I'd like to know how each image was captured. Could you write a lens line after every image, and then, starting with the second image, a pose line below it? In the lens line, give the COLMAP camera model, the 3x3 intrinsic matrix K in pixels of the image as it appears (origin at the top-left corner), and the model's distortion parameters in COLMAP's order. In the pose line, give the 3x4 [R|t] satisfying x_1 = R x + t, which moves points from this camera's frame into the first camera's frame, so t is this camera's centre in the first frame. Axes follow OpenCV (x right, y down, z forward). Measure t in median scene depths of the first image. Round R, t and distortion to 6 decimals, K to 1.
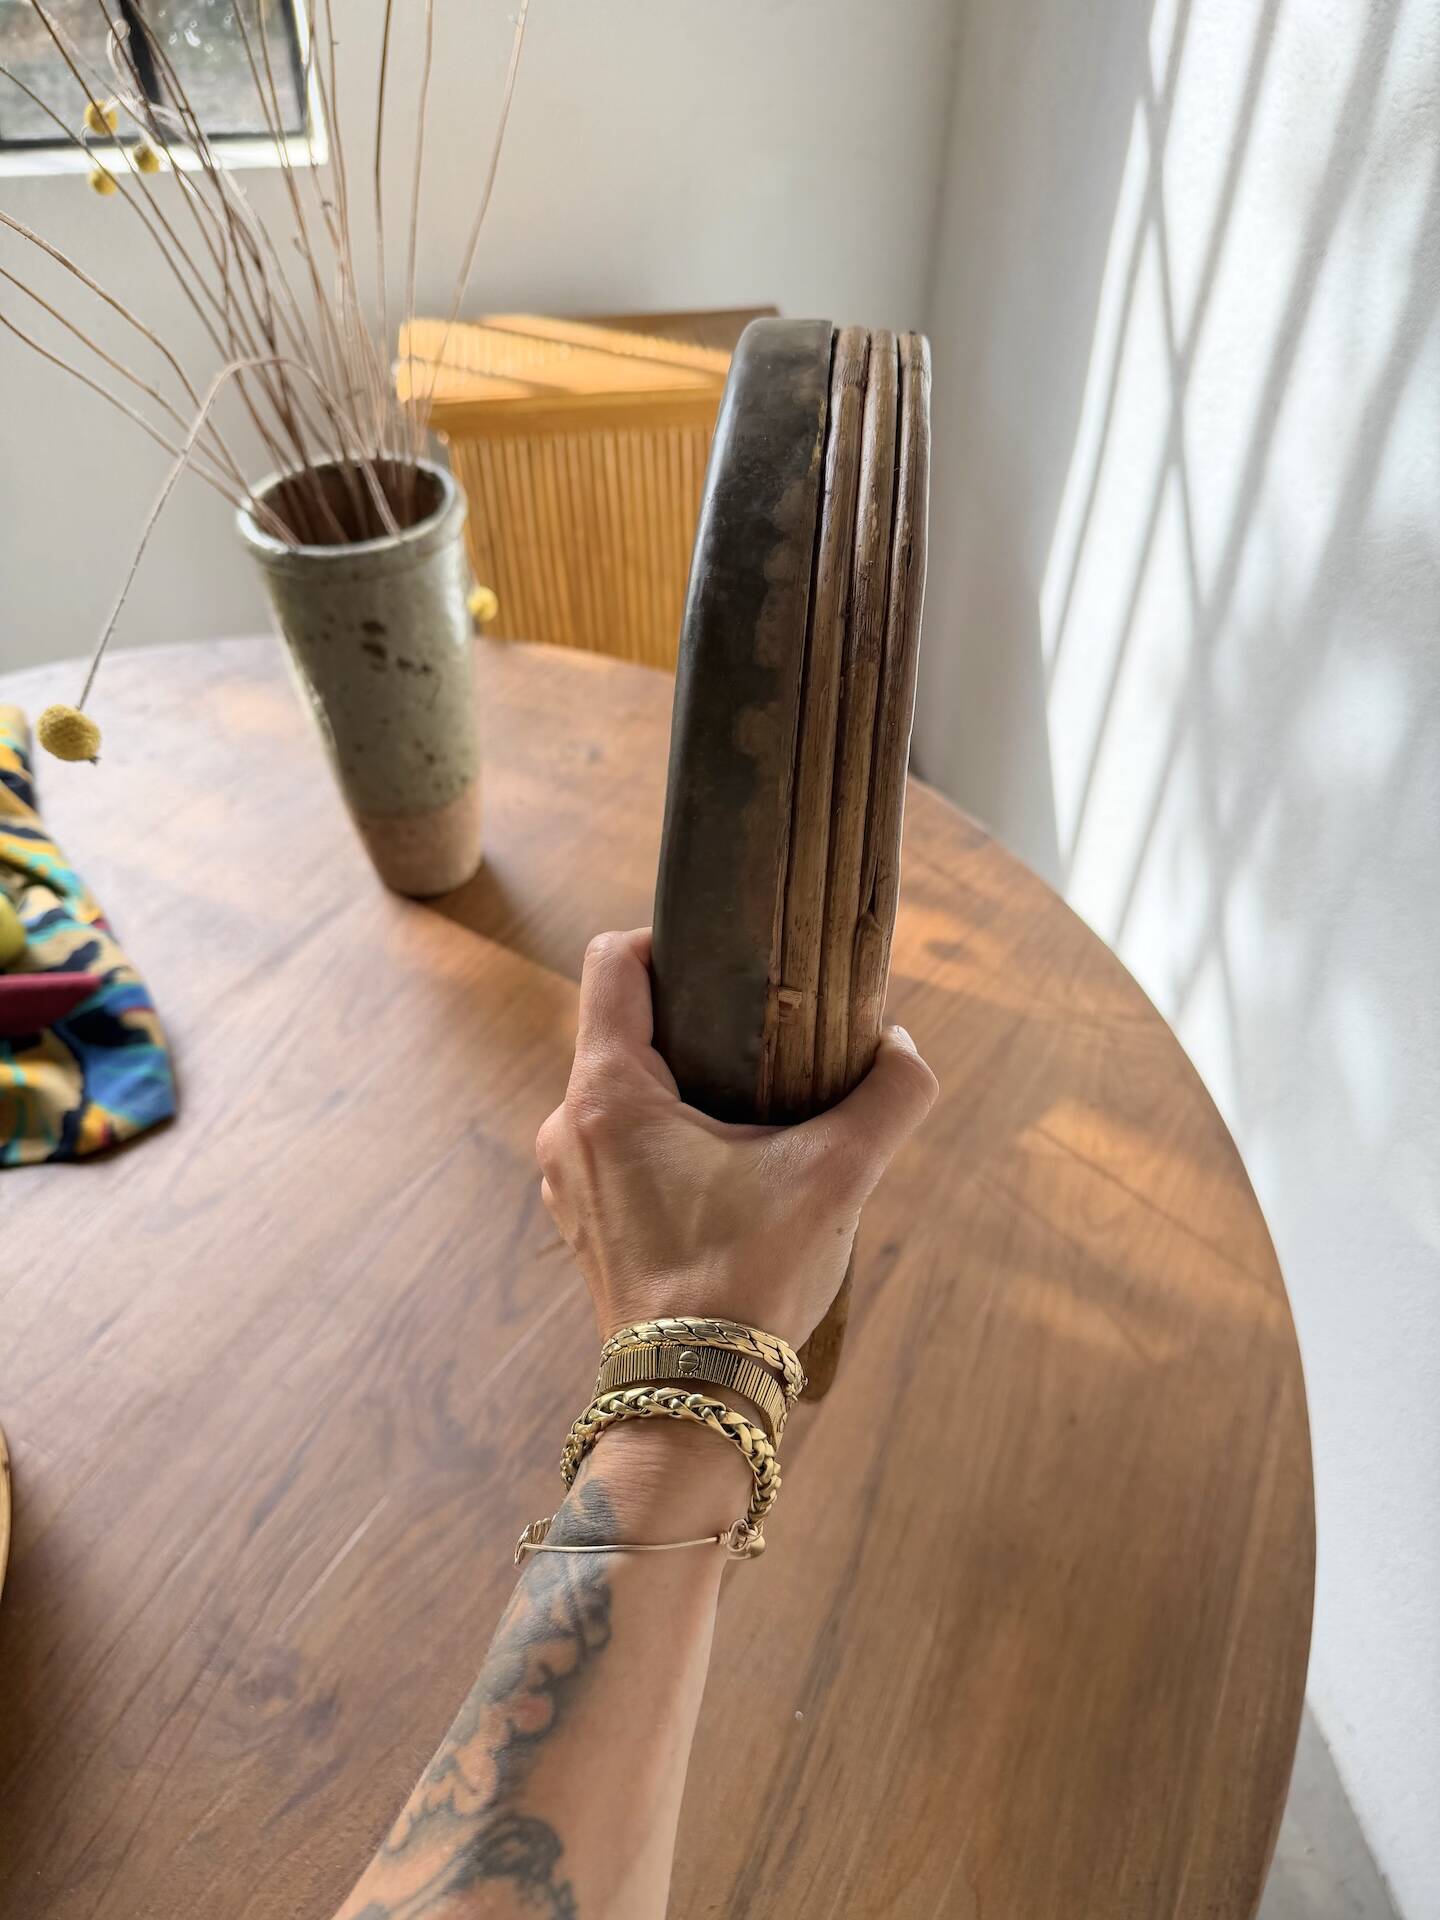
lens RADIAL K [[1375.9, 0, 727.6], [0, 1375.9, 977.5], [0, 0, 1]] dist [0.026047, -0.050687]
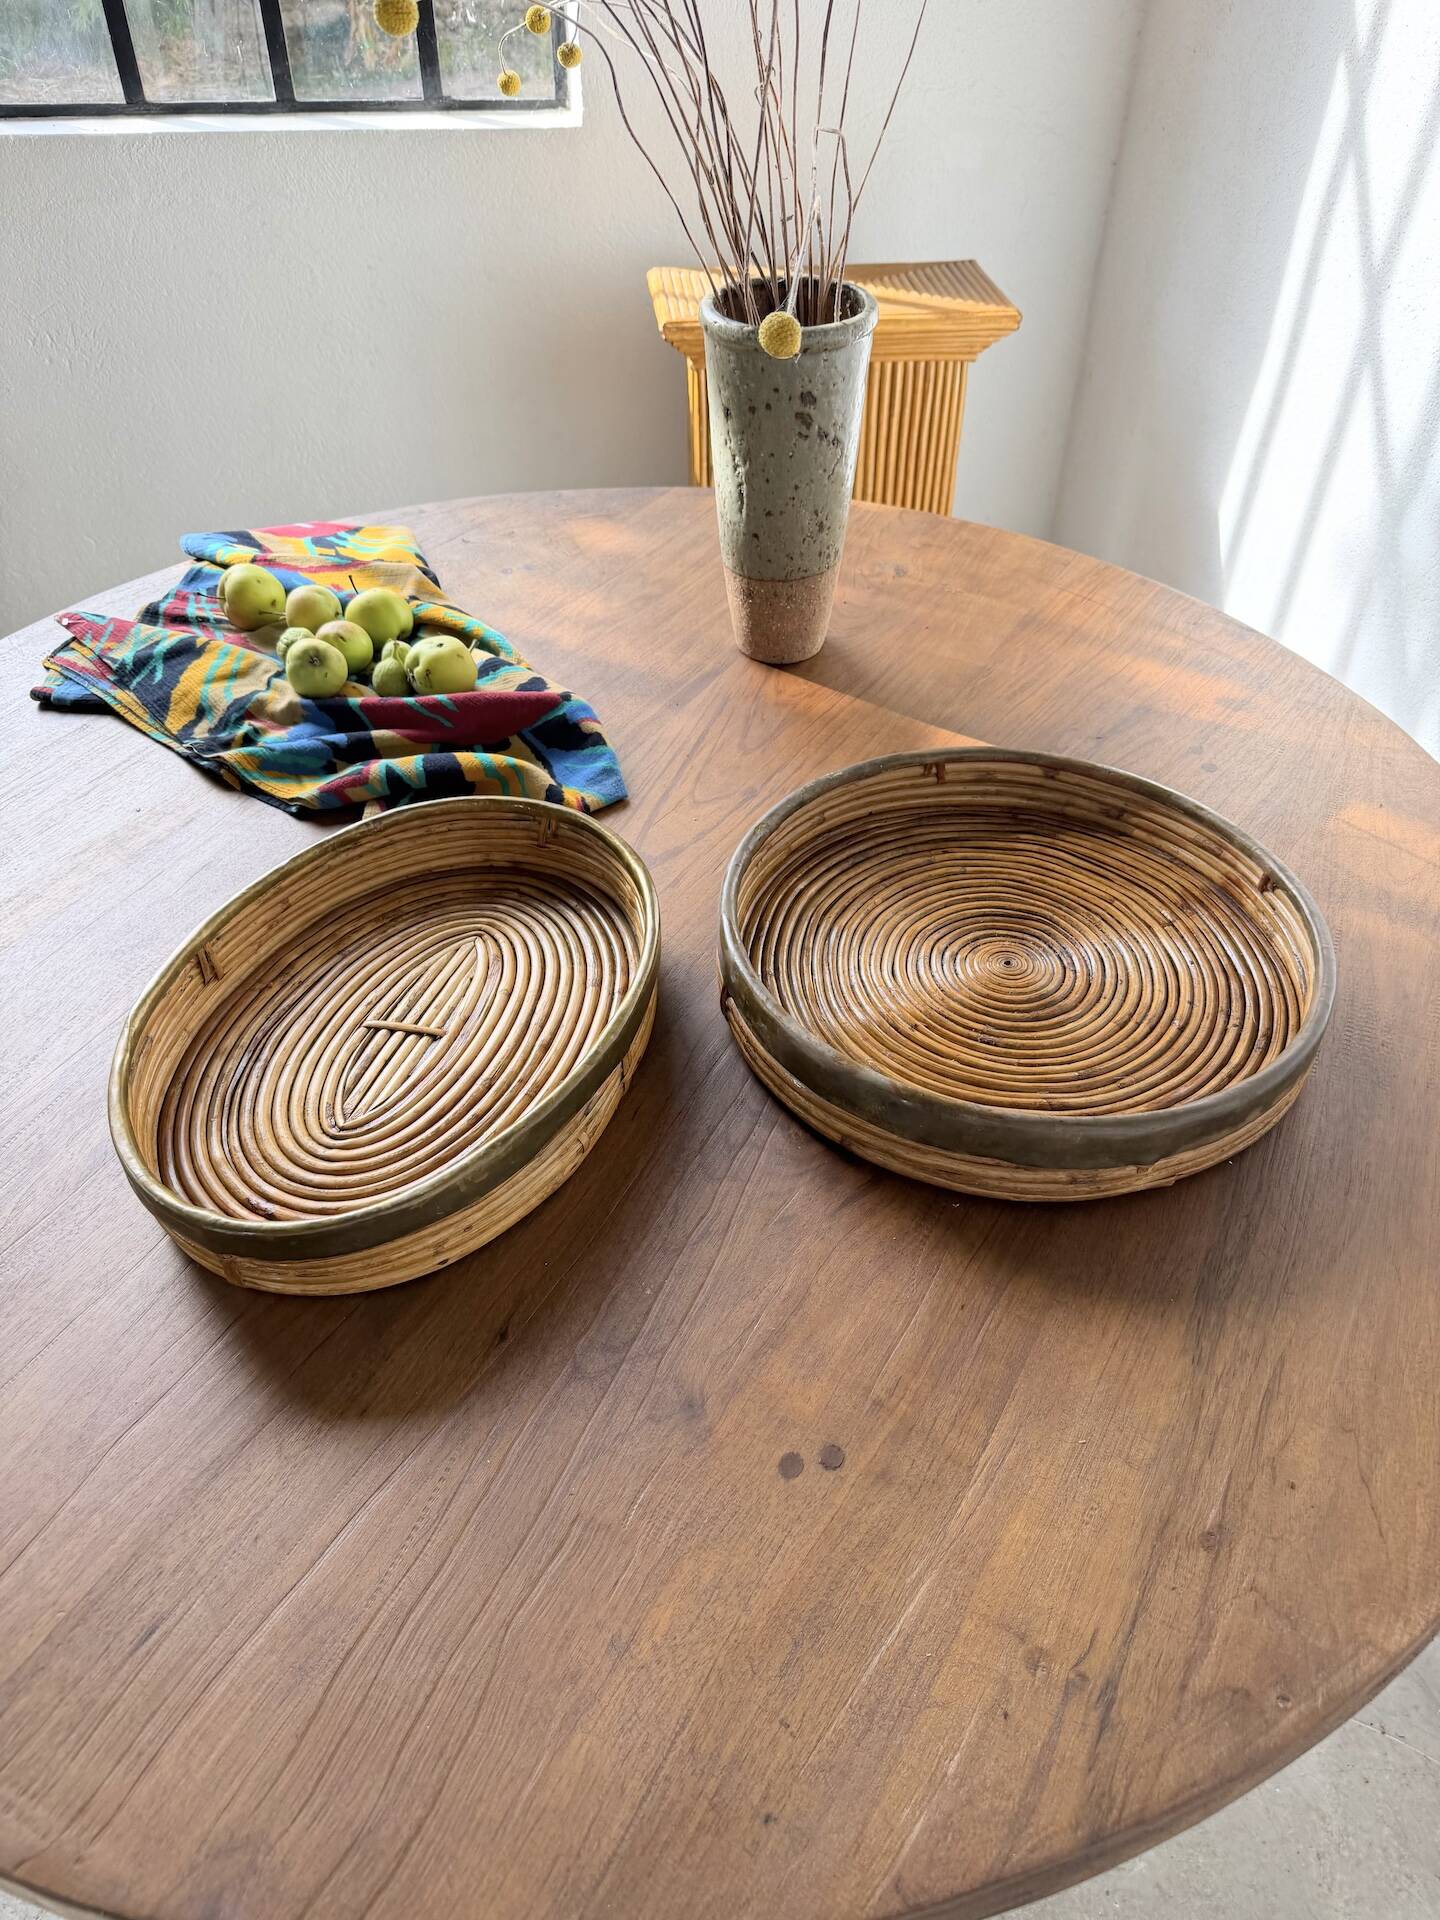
lens RADIAL K [[1365.7, 0, 732.4], [0, 1365.7, 976.0], [0, 0, 1]] dist [0.033572, -0.053149]
pose [[0.999708, 0.019348, -0.014484, -0.292262], [-0.019879, 0.999102, -0.037412, 0.308379], [0.013747, 0.037689, 0.999195, -0.212309]]
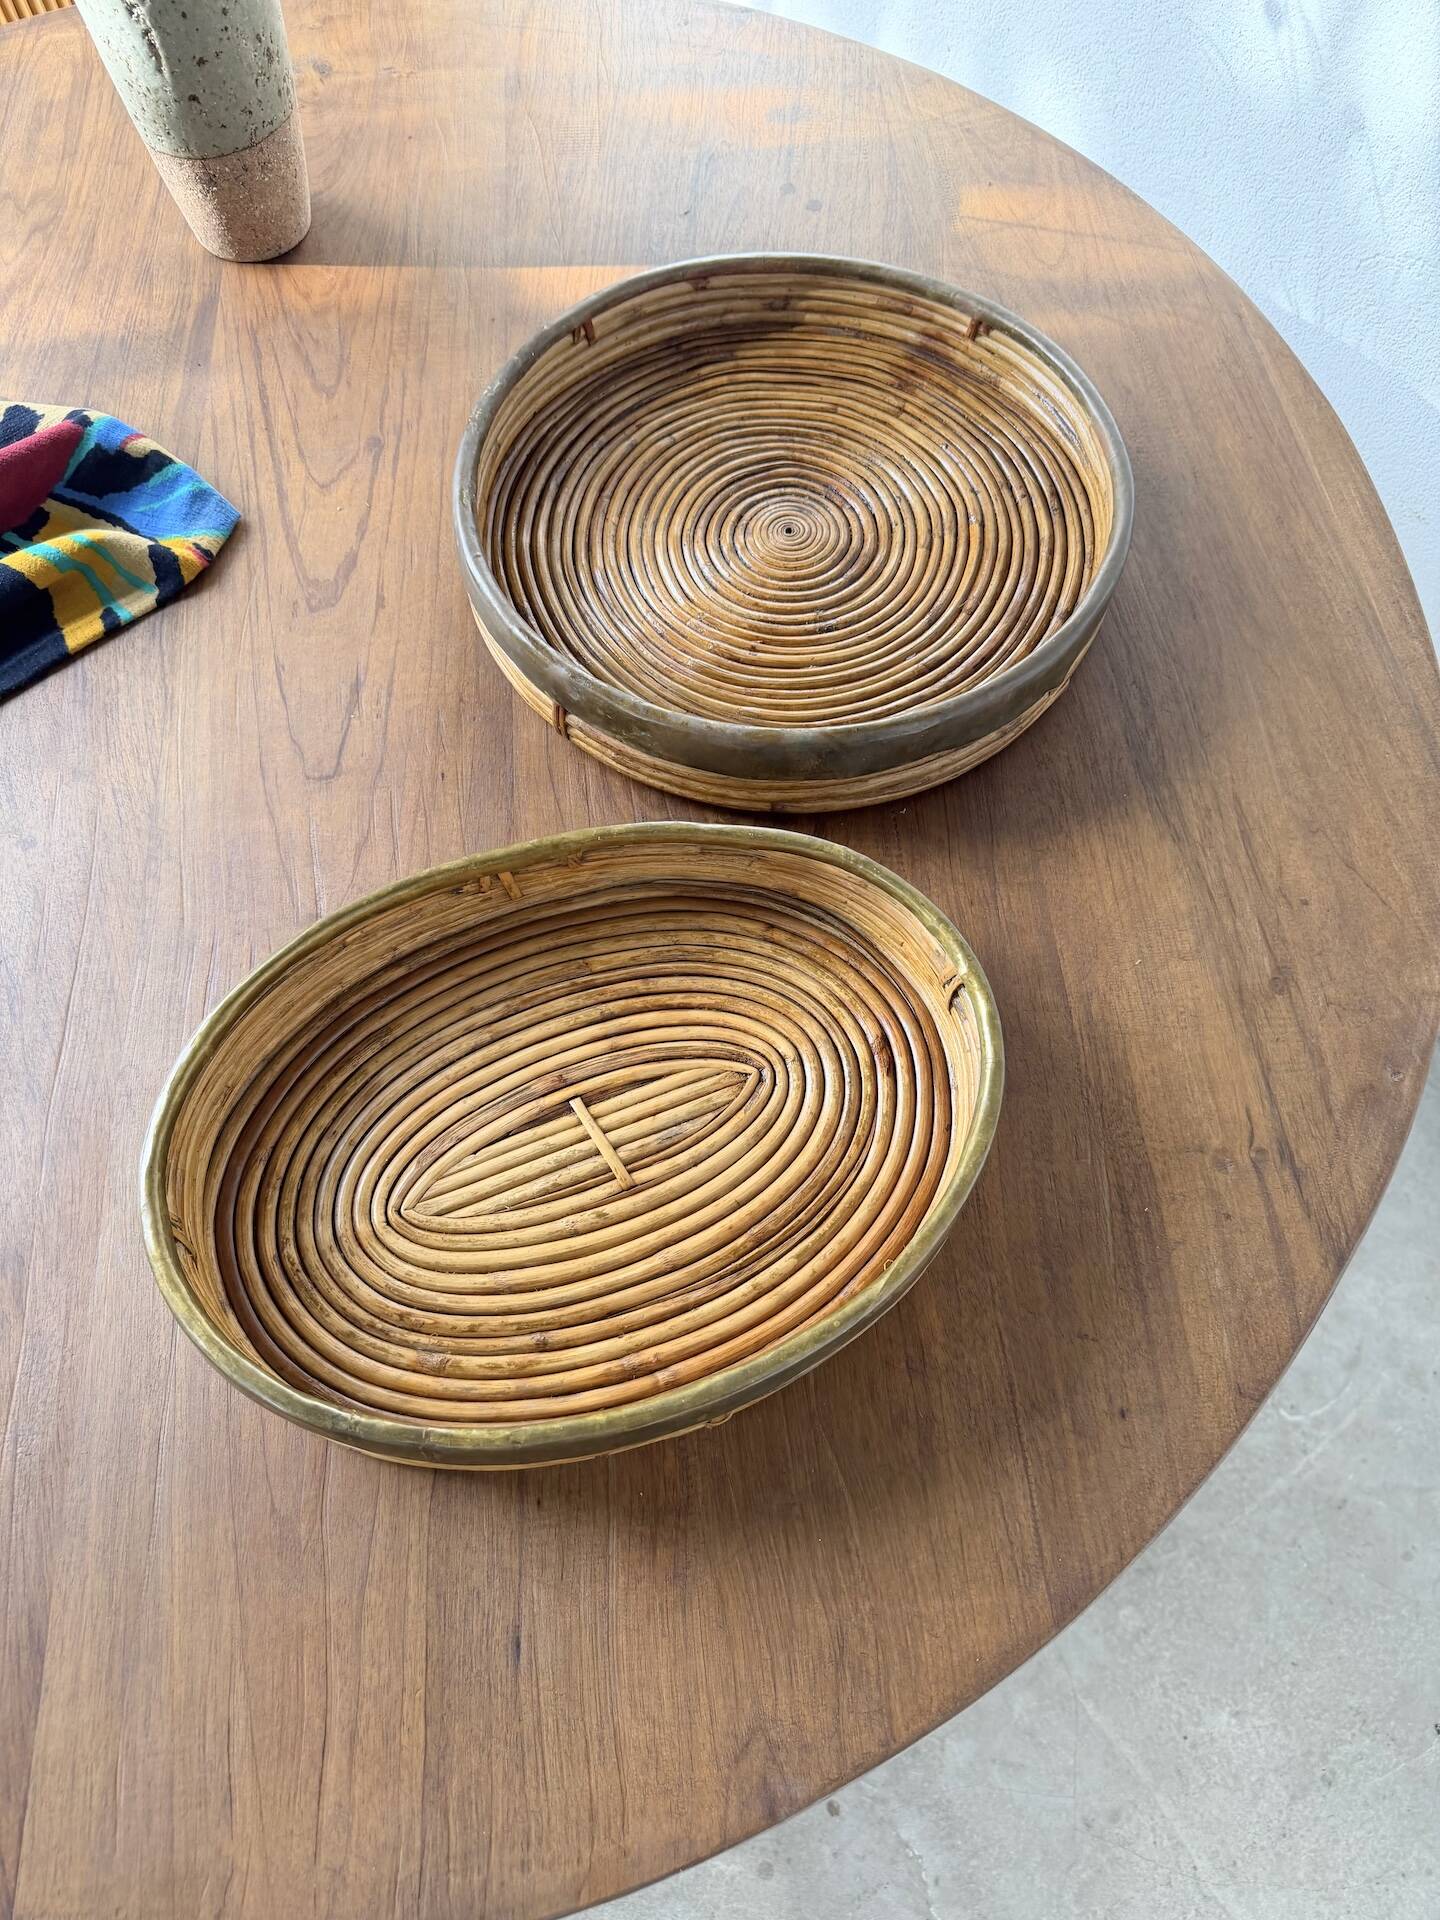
lens RADIAL K [[1375.9, 0, 713.4], [0, 1375.9, 958.1], [0, 0, 1]] dist [0.026047, -0.050687]
pose [[0.840786, -0.482577, 0.245356, -0.520368], [0.379253, 0.848460, 0.369165, 0.131904], [-0.386325, -0.217336, 0.896392, -0.060109]]
